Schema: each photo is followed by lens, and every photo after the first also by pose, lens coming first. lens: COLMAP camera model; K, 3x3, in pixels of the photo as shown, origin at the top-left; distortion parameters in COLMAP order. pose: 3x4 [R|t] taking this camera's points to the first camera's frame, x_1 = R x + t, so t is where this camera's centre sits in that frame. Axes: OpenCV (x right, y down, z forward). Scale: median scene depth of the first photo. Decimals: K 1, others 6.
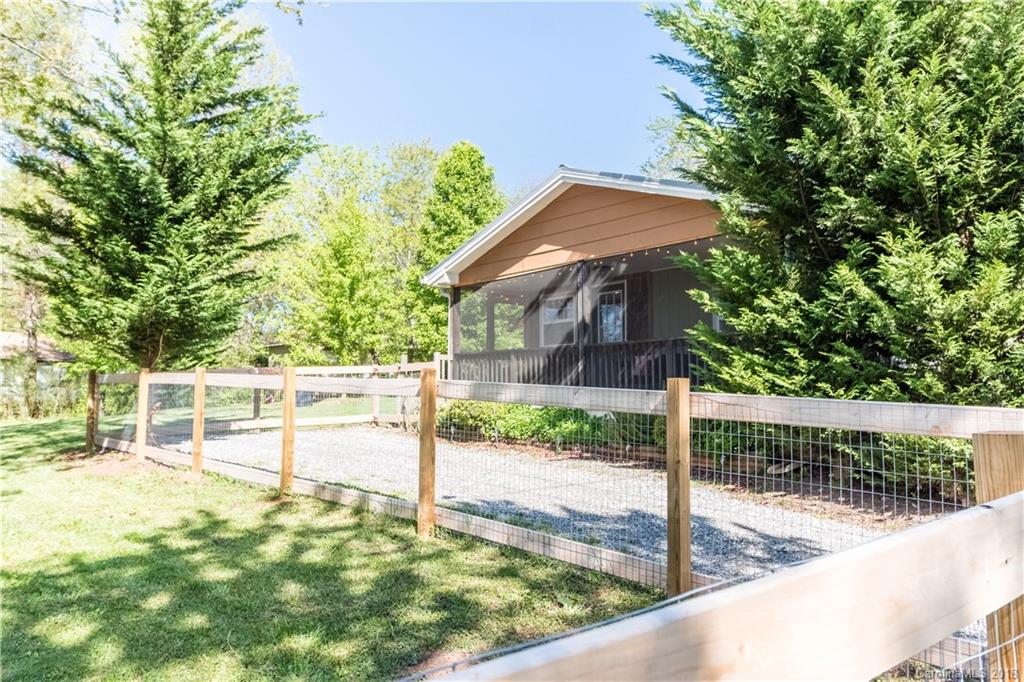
lens RADIAL K [[854.9, 0, 521.2], [0, 854.9, 335.3], [0, 0, 1]] dist [0.002253, -0.002012]
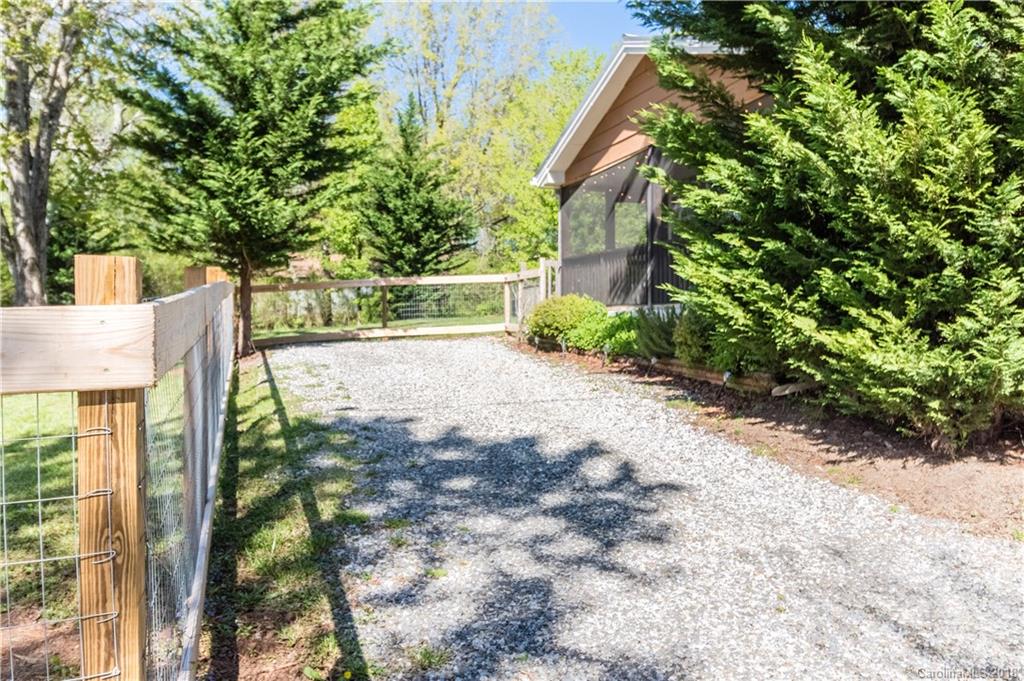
lens RADIAL K [[854.9, 0, 510.9], [0, 854.9, 338.3], [0, 0, 1]] dist [0.002253, -0.002012]
pose [[0.910334, 0.011856, -0.413705, 0.344937], [0.030862, 0.994862, 0.096420, 0.021523], [0.412723, -0.100543, 0.905291, 0.164774]]
